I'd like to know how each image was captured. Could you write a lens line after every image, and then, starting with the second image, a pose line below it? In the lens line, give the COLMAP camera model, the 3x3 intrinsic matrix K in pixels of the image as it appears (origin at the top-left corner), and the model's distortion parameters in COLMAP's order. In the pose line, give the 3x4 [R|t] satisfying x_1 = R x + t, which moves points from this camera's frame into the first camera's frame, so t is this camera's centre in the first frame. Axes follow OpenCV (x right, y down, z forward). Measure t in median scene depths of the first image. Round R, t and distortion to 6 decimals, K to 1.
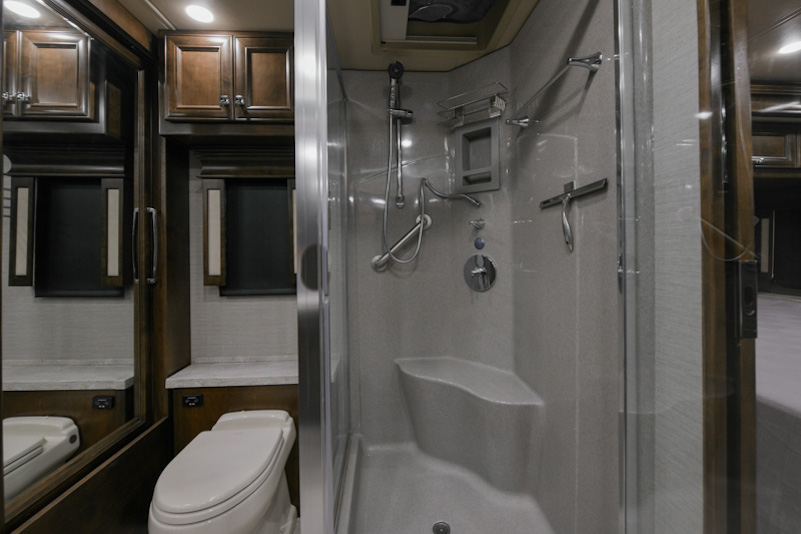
lens RADIAL K [[319.3, 0, 388.7], [0, 319.3, 248.6], [0, 0, 1]] dist [-0.006861, -0.001216]
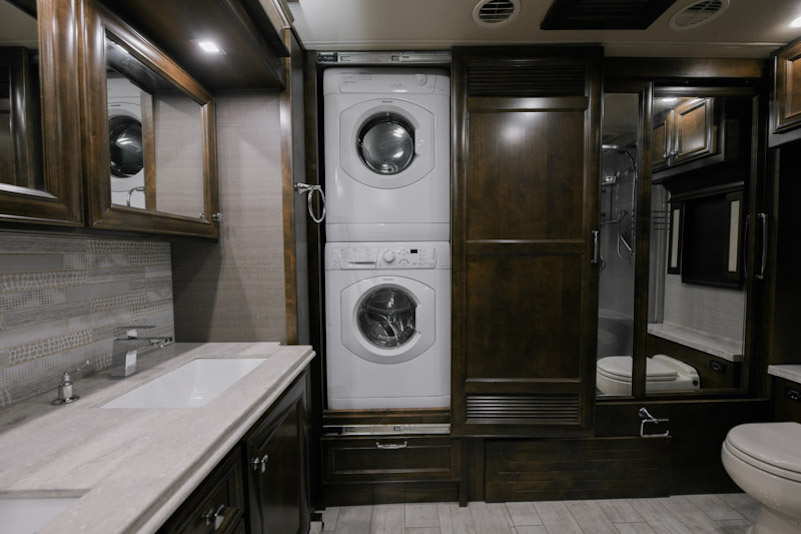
lens RADIAL K [[319.3, 0, 400.8], [0, 319.3, 268.7], [0, 0, 1]] dist [-0.006861, -0.001216]
pose [[-0.076017, 0.053100, -0.995692, 0.496513], [0.013751, 0.998542, 0.052203, -0.007730], [0.997012, -0.009723, -0.076636, -0.213545]]
